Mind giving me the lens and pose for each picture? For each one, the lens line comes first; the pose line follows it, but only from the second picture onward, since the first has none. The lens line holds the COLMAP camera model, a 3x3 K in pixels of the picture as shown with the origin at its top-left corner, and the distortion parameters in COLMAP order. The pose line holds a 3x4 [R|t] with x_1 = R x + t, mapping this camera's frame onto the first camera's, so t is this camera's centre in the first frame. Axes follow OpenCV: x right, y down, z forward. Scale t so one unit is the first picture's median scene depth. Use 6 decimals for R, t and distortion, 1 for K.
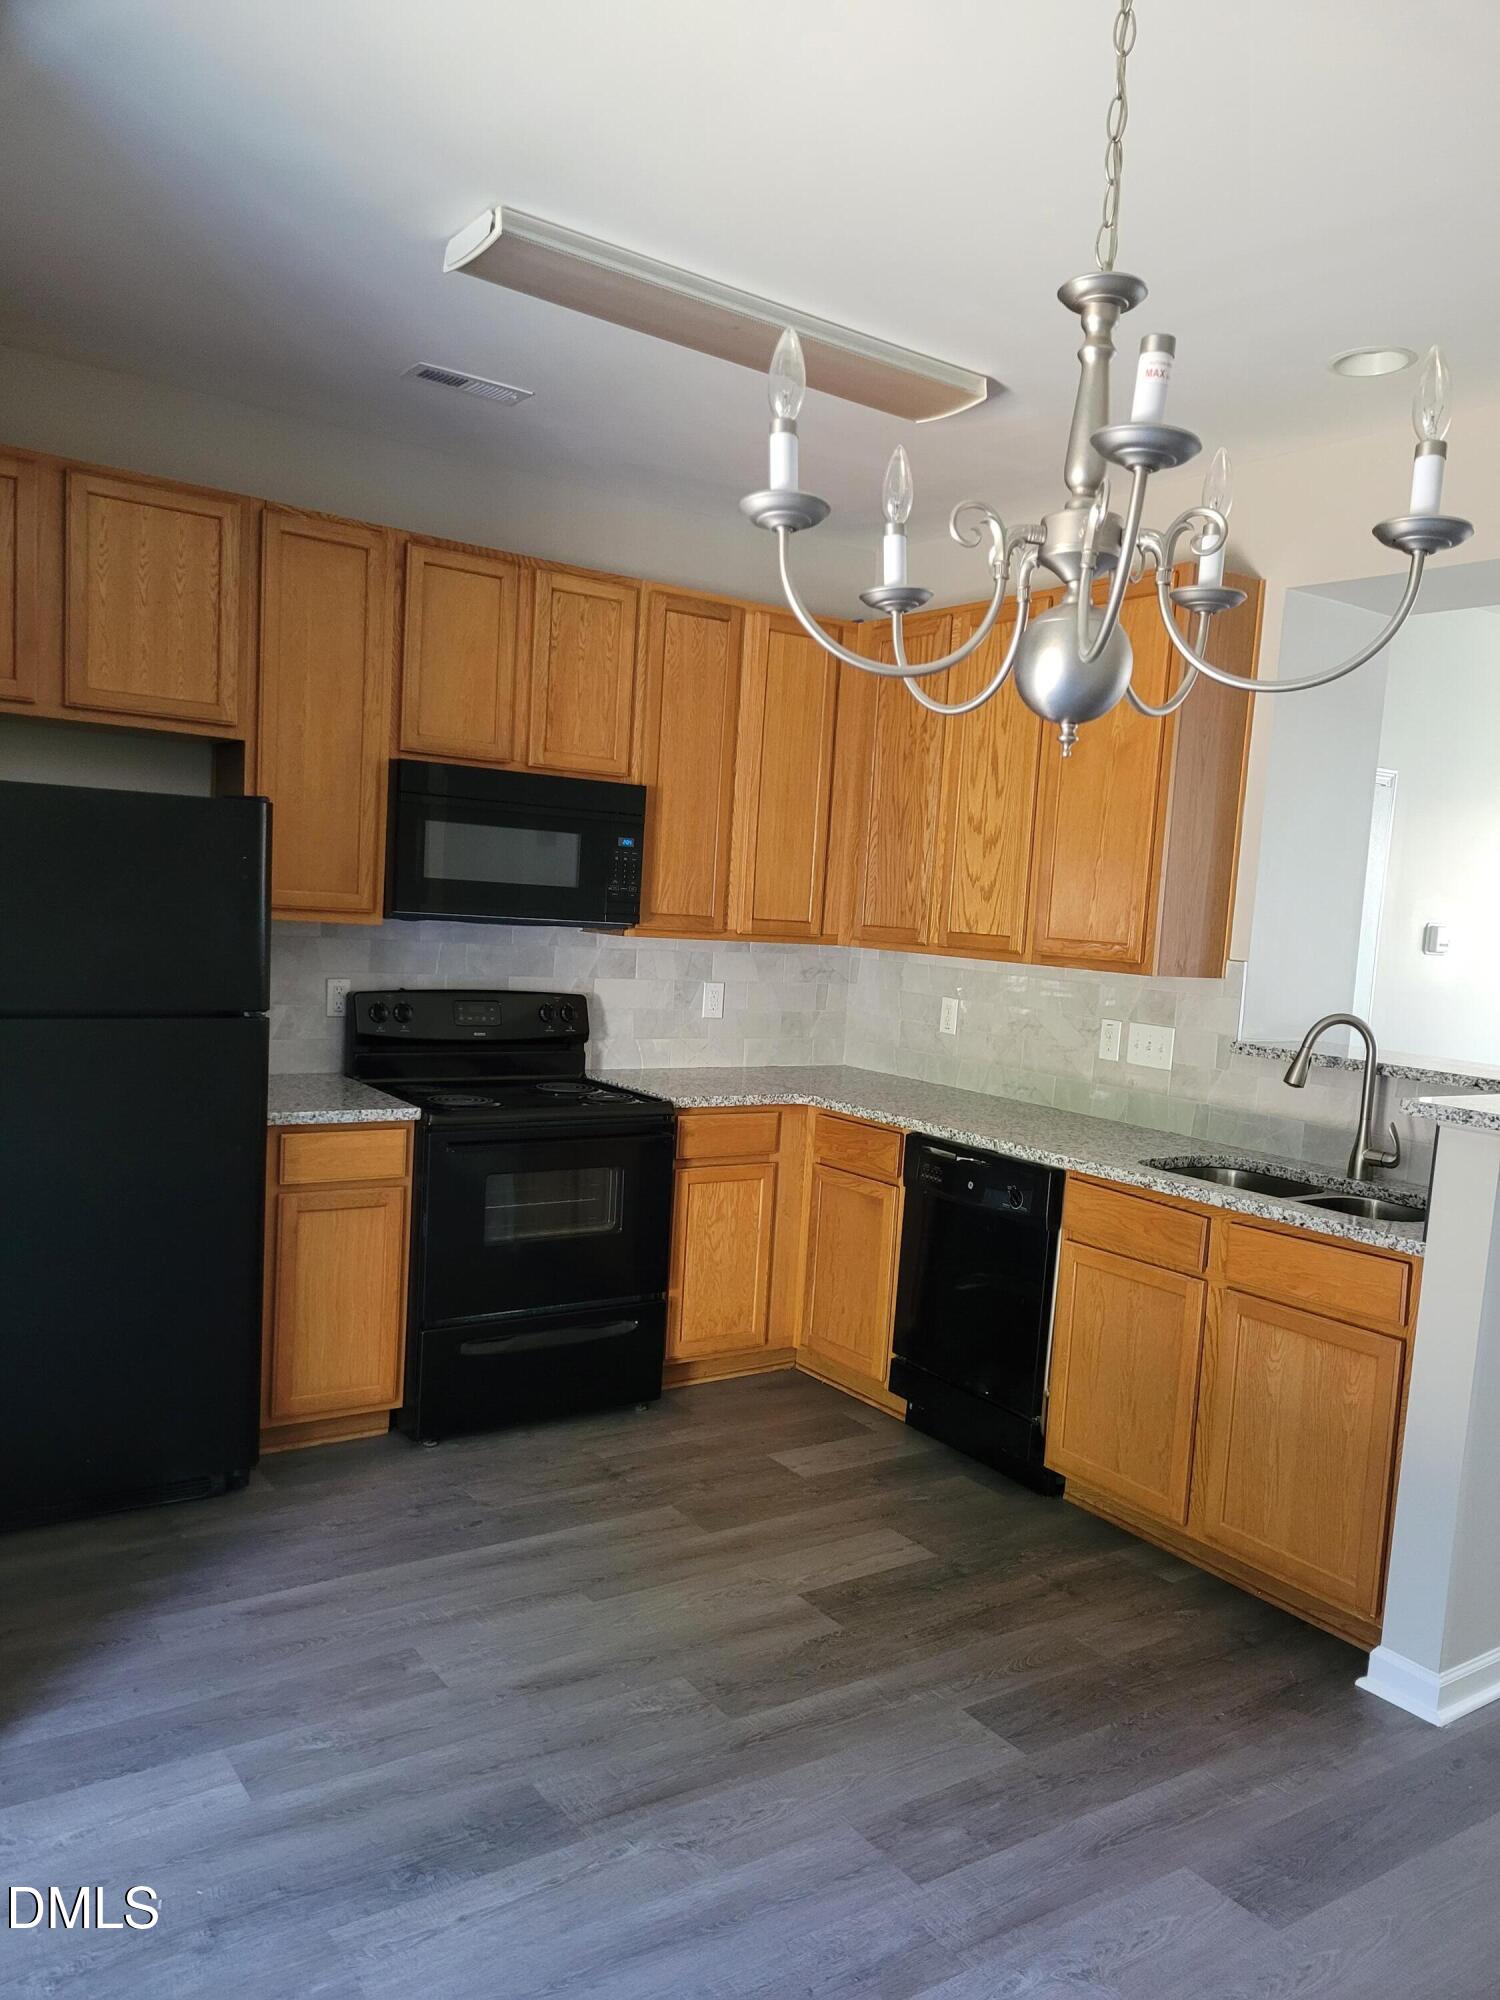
lens RADIAL K [[1485.2, 0, 749.8], [0, 1485.2, 1050.0], [0, 0, 1]] dist [0.062265, -0.059382]
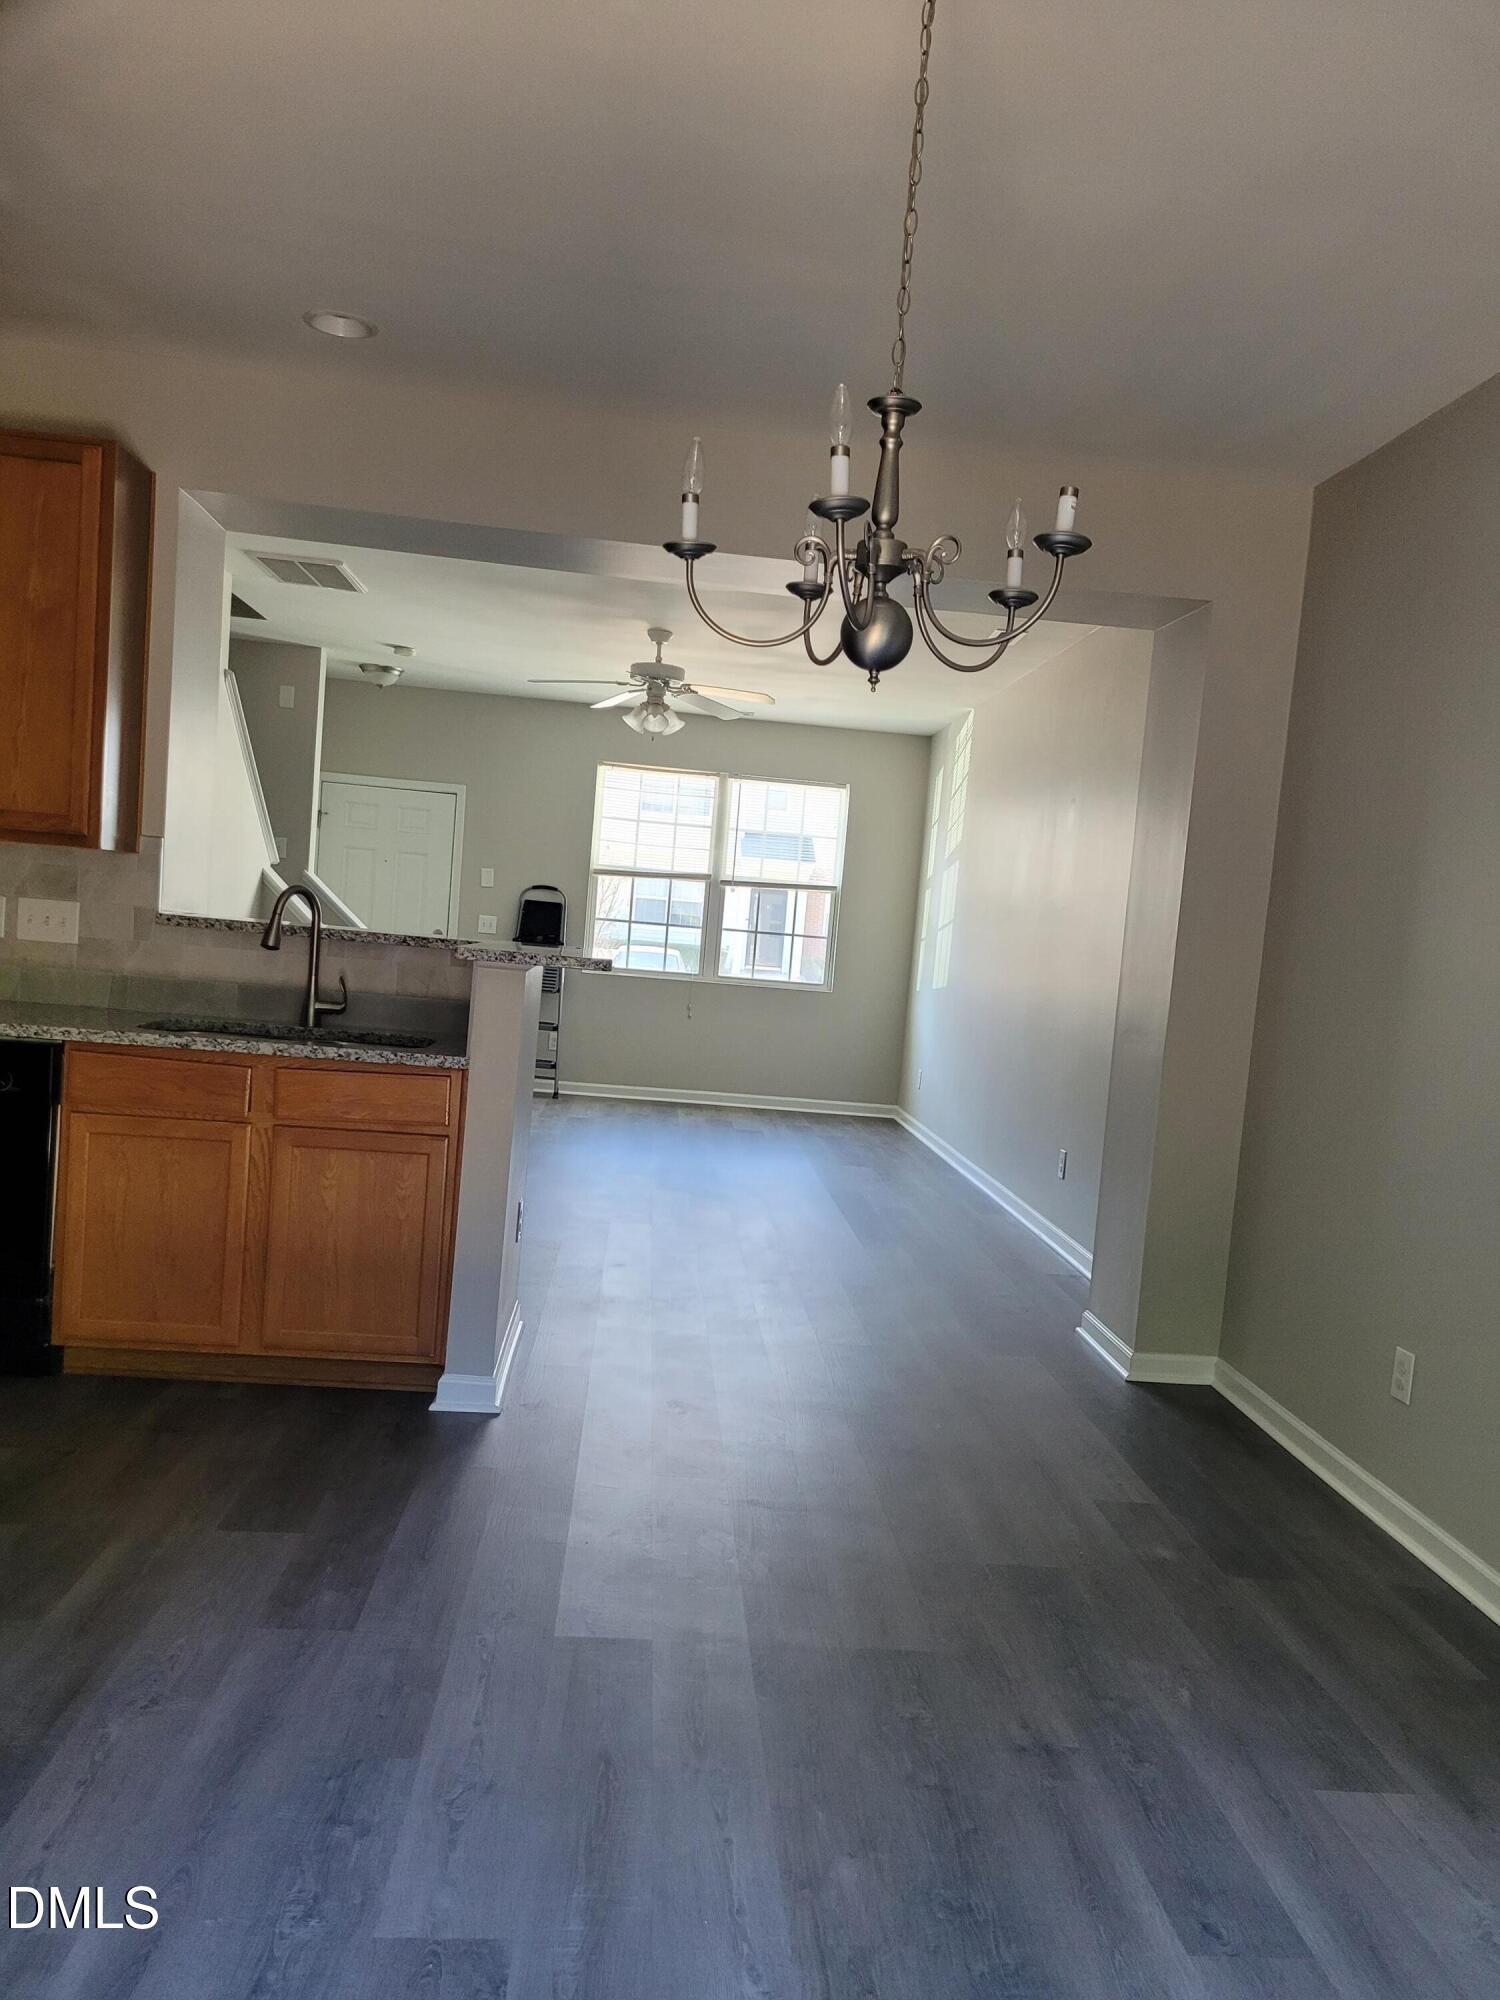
lens RADIAL K [[1505.2, 0, 758.1], [0, 1505.2, 1048.5], [0, 0, 1]] dist [0.068825, -0.060505]
pose [[0.513936, -0.089765, 0.853119, -0.457338], [0.033499, 0.995851, 0.084603, 0.015395], [-0.857174, -0.014902, 0.514811, 0.094726]]
